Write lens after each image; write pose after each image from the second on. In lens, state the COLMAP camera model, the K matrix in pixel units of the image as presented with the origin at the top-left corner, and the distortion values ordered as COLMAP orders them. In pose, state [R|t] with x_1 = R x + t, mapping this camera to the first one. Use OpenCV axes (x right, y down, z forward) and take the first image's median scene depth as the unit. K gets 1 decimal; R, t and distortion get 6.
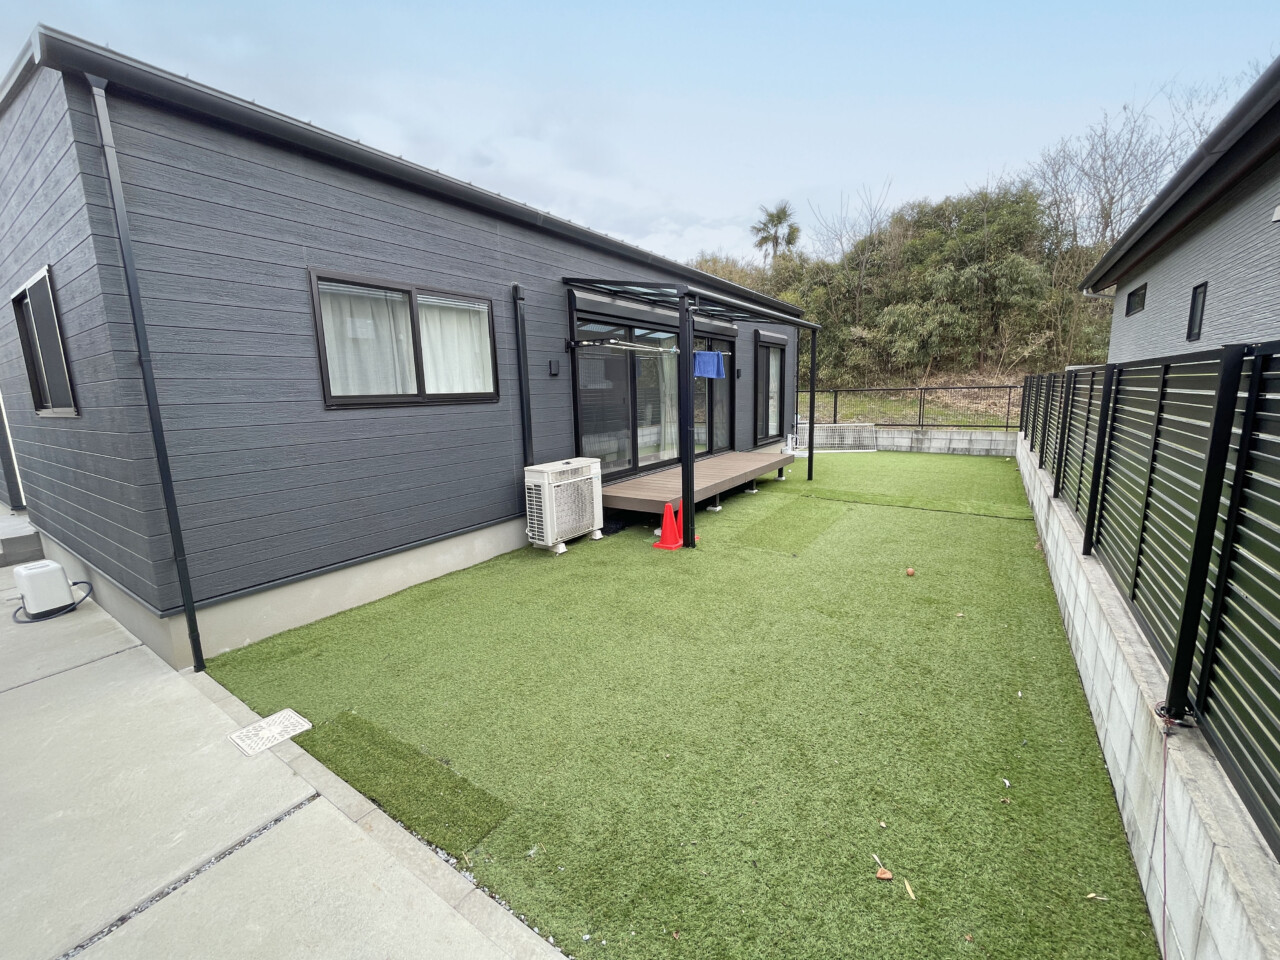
lens RADIAL K [[517.9, 0, 639.8], [0, 517.9, 475.7], [0, 0, 1]] dist [0.000421, -0.001156]
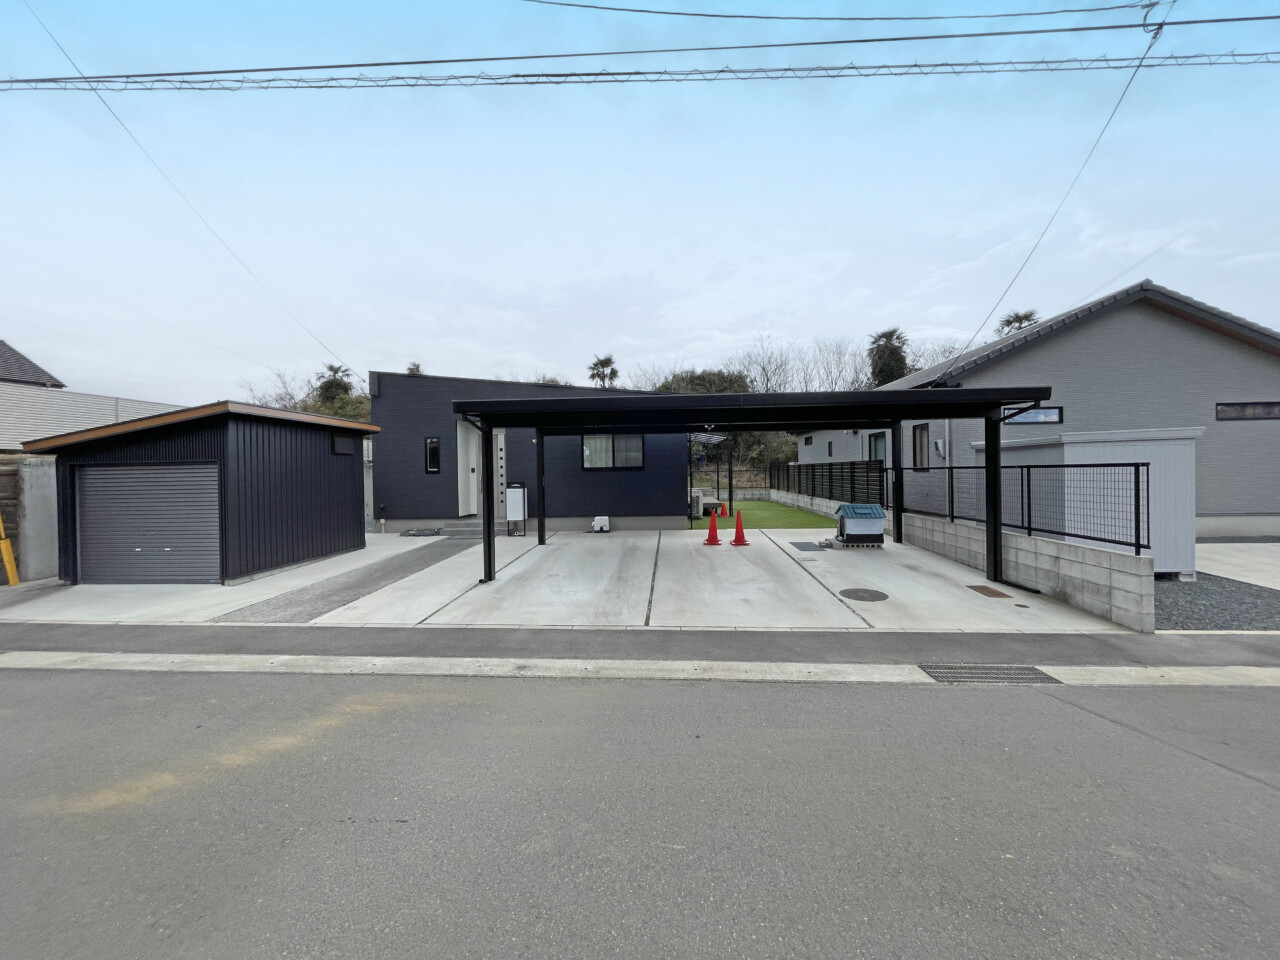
lens RADIAL K [[517.9, 0, 635.9], [0, 517.9, 472.9], [0, 0, 1]] dist [0.000421, -0.001156]
pose [[0.864907, 0.013213, 0.501759, -0.616188], [0.073029, 0.985703, -0.151840, 0.096955], [-0.496592, 0.167971, 0.851577, -0.446157]]
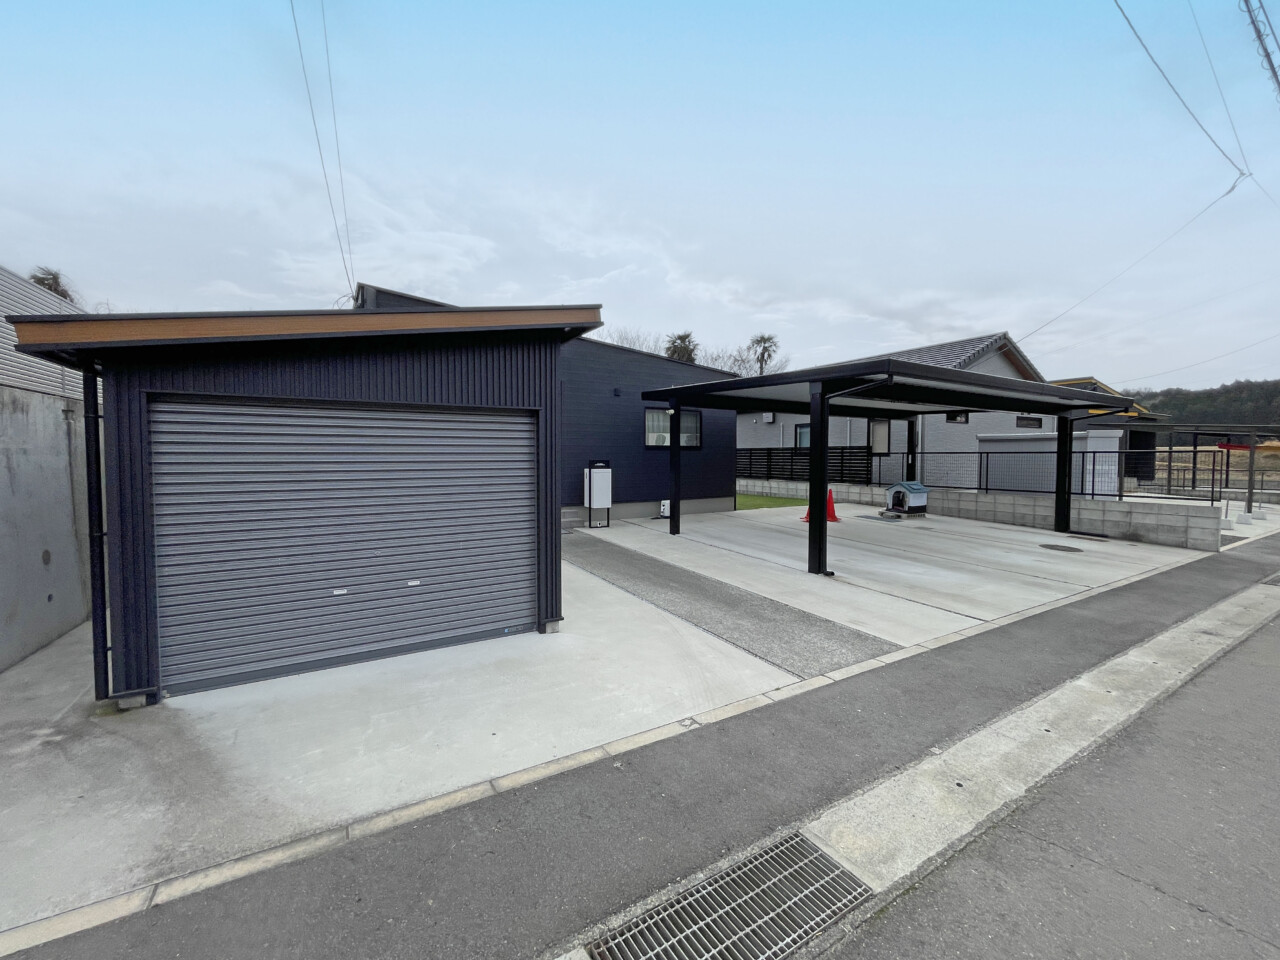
lens RADIAL K [[517.9, 0, 633.7], [0, 517.9, 479.3], [0, 0, 1]] dist [0.000421, -0.001156]
pose [[0.422422, -0.011196, 0.906330, -0.917600], [0.132905, 0.989881, -0.049716, 0.041411], [-0.896602, 0.141457, 0.419636, -0.011907]]
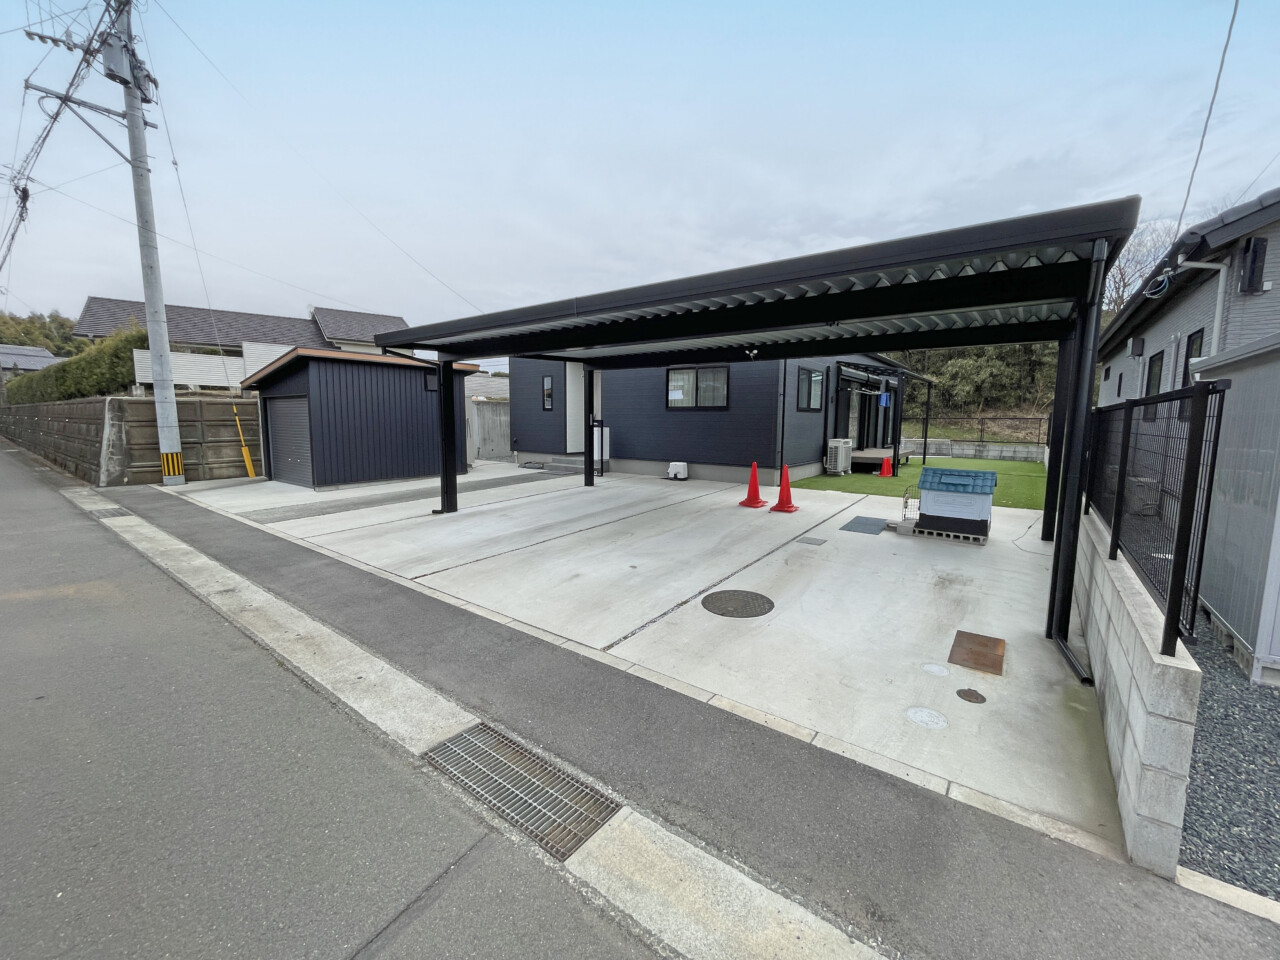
lens RADIAL K [[517.9, 0, 638.0], [0, 517.9, 473.0], [0, 0, 1]] dist [0.000421, -0.001156]
pose [[0.997734, 0.042472, -0.052179, -0.293739], [-0.045337, 0.997456, -0.055016, 0.094277], [0.049709, 0.057257, 0.997121, -0.436826]]
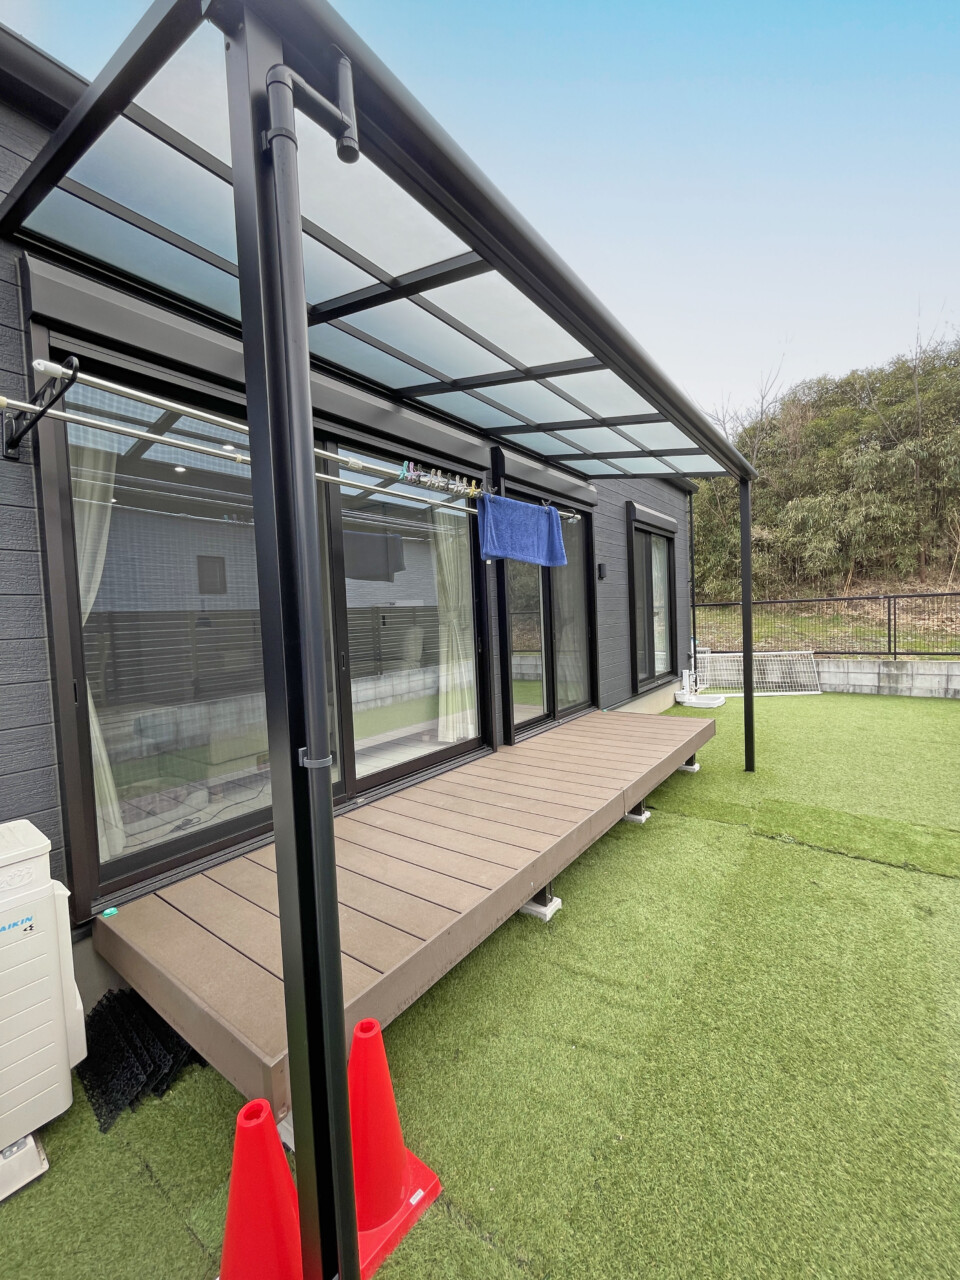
lens RADIAL K [[517.9, 0, 489.2], [0, 517.9, 641.4], [0, 0, 1]] dist [0.000421, -0.001156]
pose [[0.999211, -0.013710, -0.037268, 0.049040], [0.009526, 0.993863, -0.110205, -0.032870], [0.038550, 0.109763, 0.993210, 0.244507]]
